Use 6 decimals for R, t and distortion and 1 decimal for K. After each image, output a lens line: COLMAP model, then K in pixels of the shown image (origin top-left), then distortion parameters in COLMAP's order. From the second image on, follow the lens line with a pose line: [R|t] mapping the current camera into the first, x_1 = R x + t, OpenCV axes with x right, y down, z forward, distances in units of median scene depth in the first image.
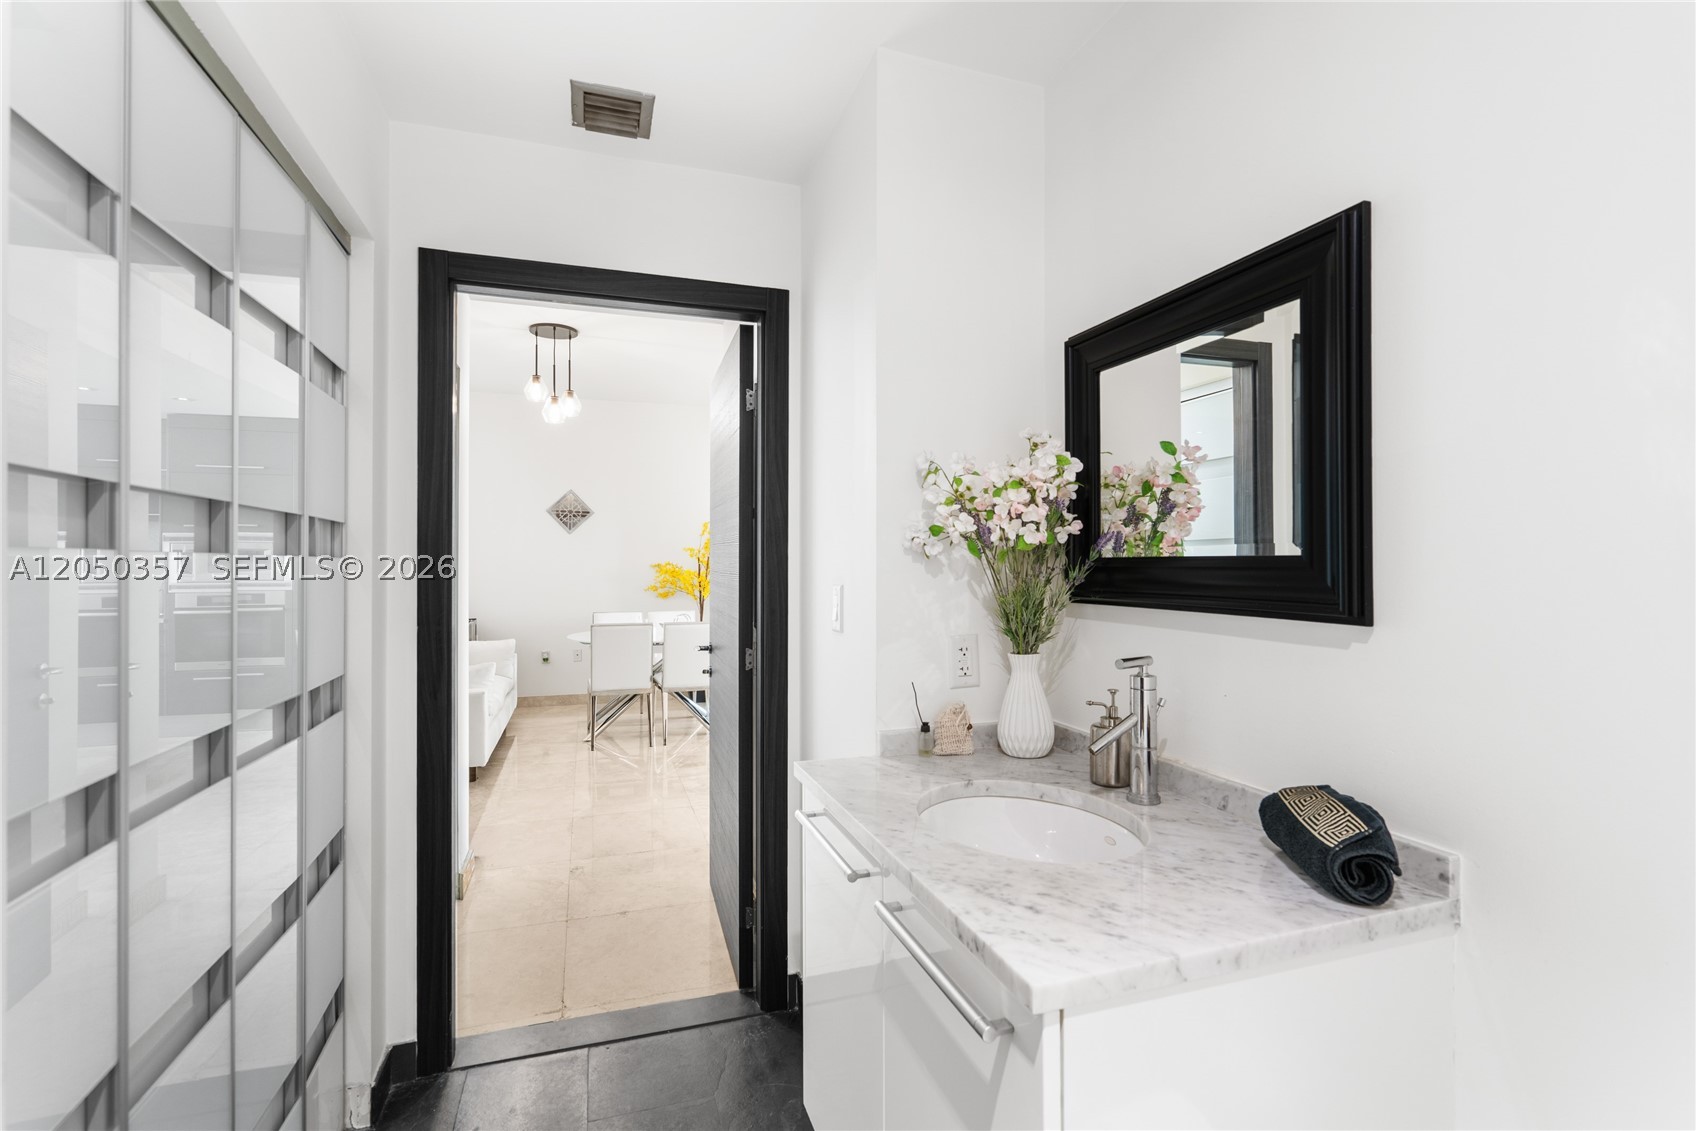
lens RADIAL K [[770.0, 0, 860.0], [0, 770.0, 562.5], [0, 0, 1]] dist [-0.008791, 0.004149]
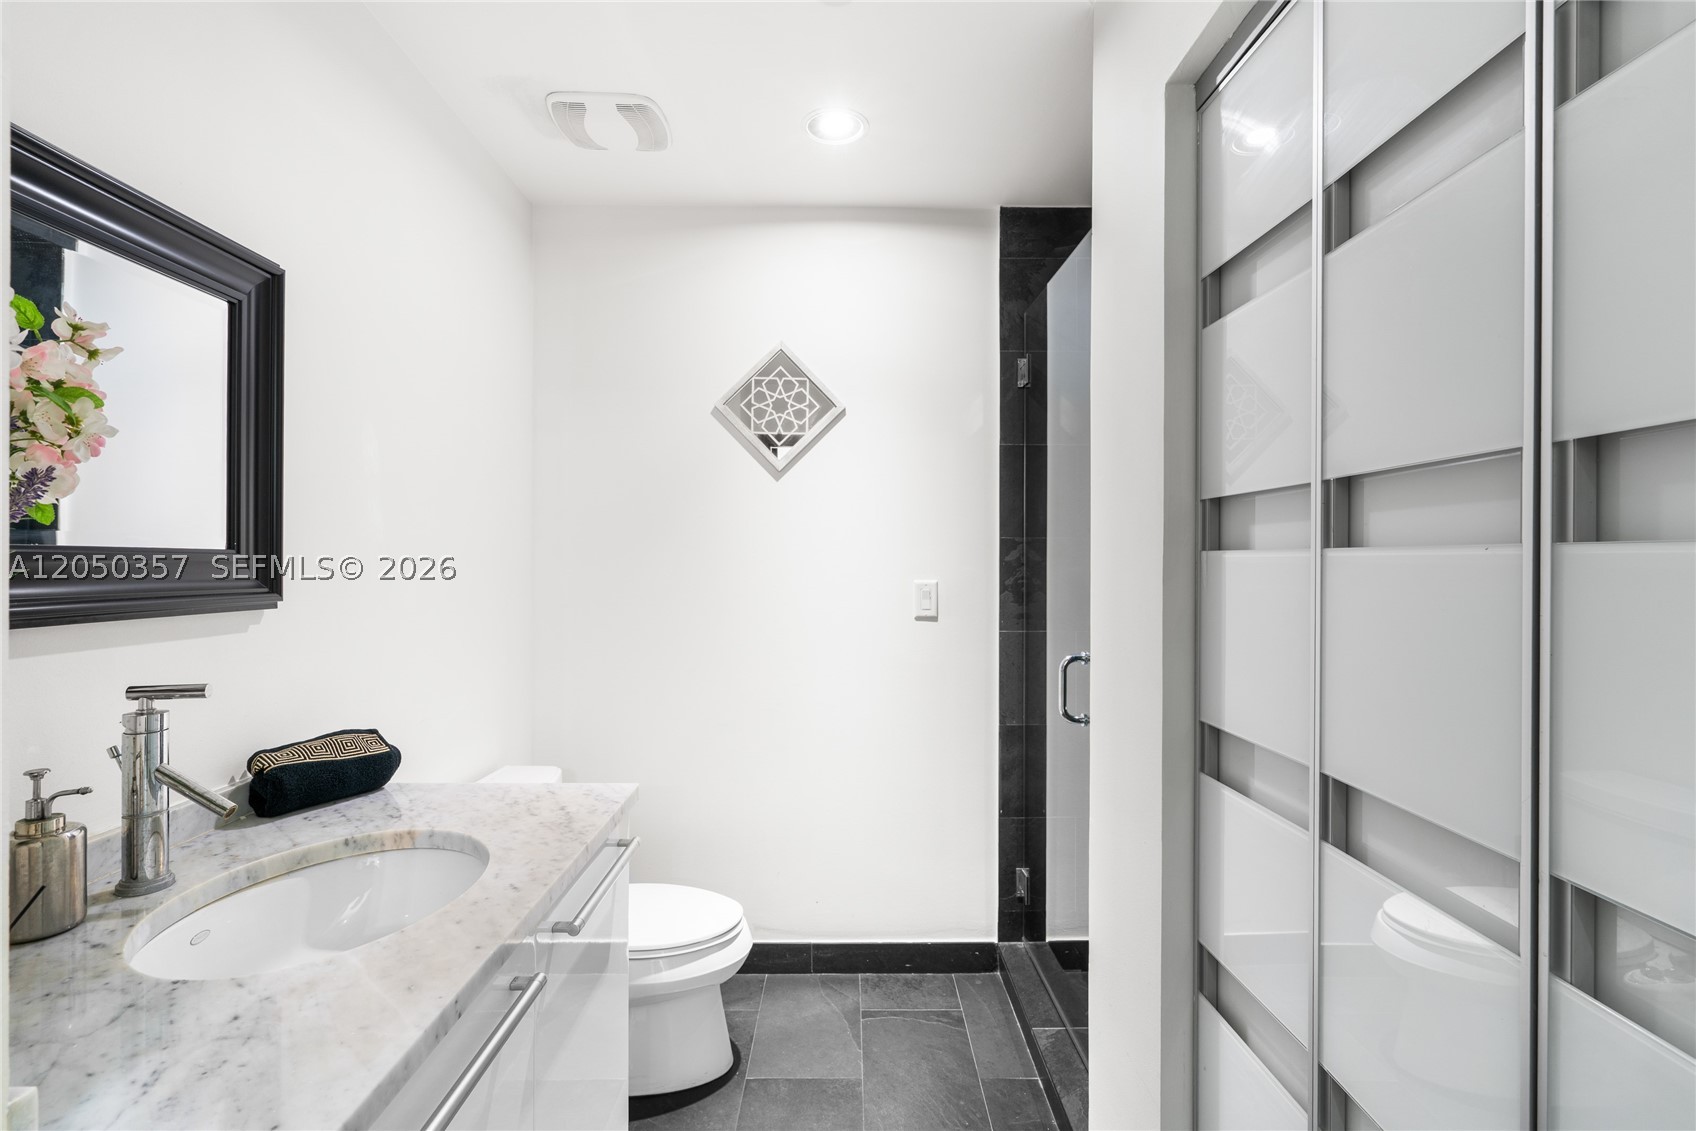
lens RADIAL K [[770.0, 0, 849.7], [0, 770.0, 563.2], [0, 0, 1]] dist [-0.008791, 0.004149]
pose [[-0.946990, -0.002225, 0.321257, -0.641571], [-0.002633, 0.999996, -0.000836, 0.007821], [-0.321254, -0.001637, -0.946992, 1.941389]]
